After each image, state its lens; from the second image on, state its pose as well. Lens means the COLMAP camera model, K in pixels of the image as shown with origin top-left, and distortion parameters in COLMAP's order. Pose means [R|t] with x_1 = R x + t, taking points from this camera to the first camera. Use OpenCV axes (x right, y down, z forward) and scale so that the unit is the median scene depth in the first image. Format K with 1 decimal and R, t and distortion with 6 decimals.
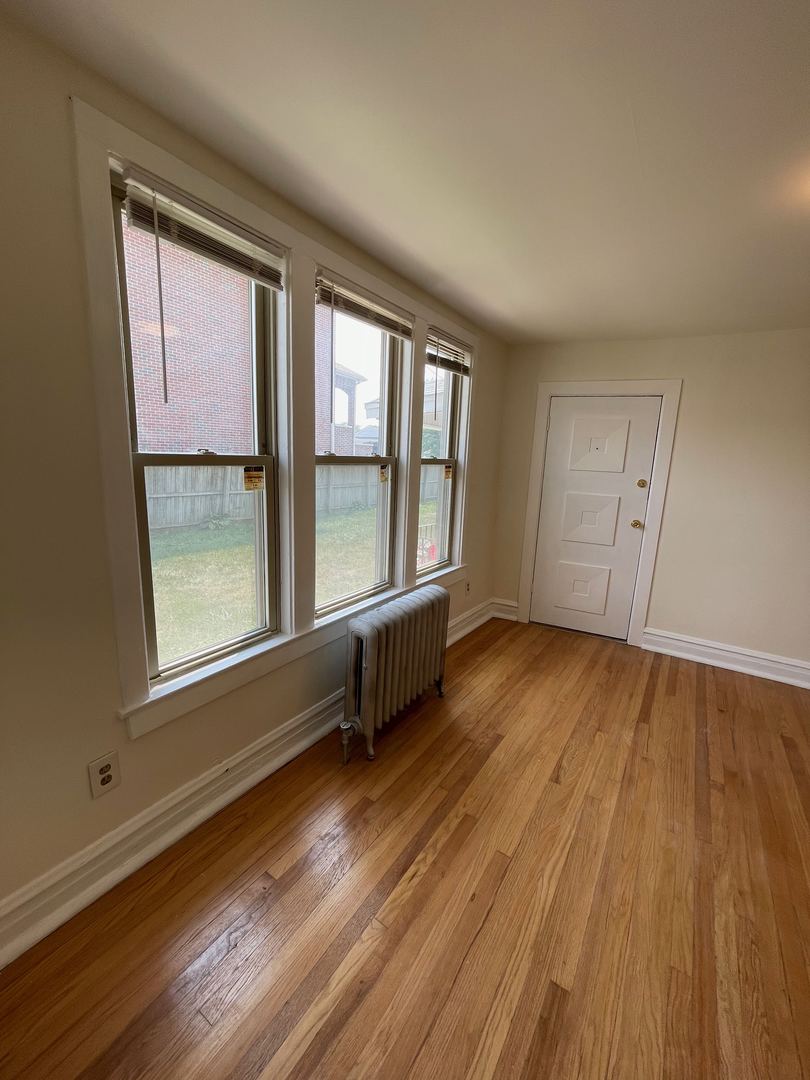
lens RADIAL K [[434.0, 0, 409.0], [0, 434.0, 538.5], [0, 0, 1]] dist [-0.006682, 0.000484]
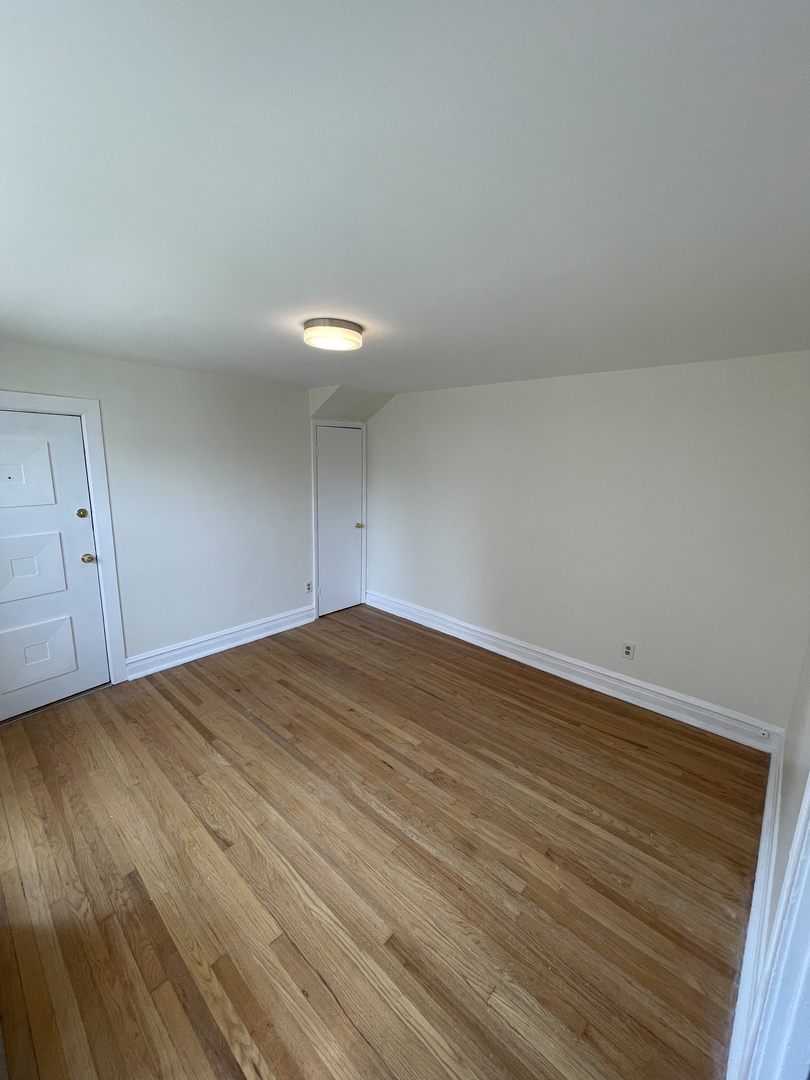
lens RADIAL K [[434.0, 0, 409.0], [0, 434.0, 538.5], [0, 0, 1]] dist [-0.006682, 0.000484]
pose [[0.149139, -0.224174, 0.963070, -0.357332], [0.170148, 0.965253, 0.198334, -0.217908], [-0.974067, 0.134285, 0.182100, 0.305152]]
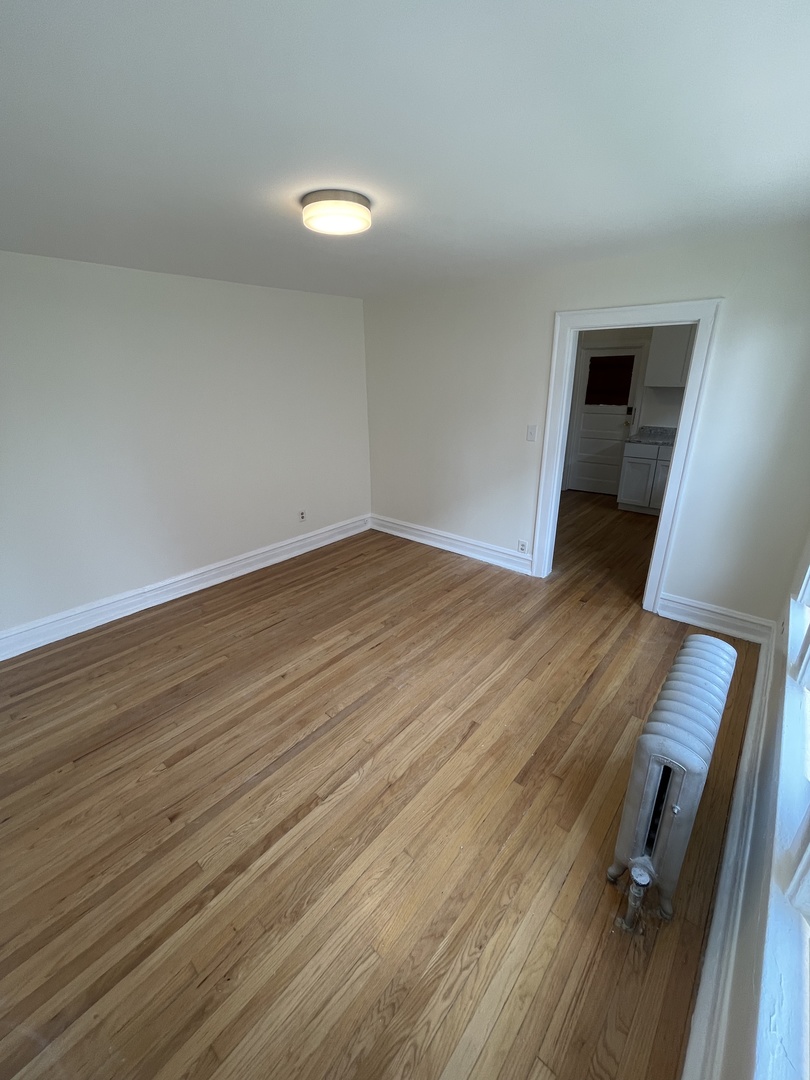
lens RADIAL K [[434.0, 0, 409.0], [0, 434.0, 538.5], [0, 0, 1]] dist [-0.006682, 0.000484]
pose [[-0.990753, -0.073101, 0.114298, 0.384369], [-0.000584, 0.844726, 0.535199, -0.412344], [-0.135674, 0.530183, -0.836958, 1.584942]]
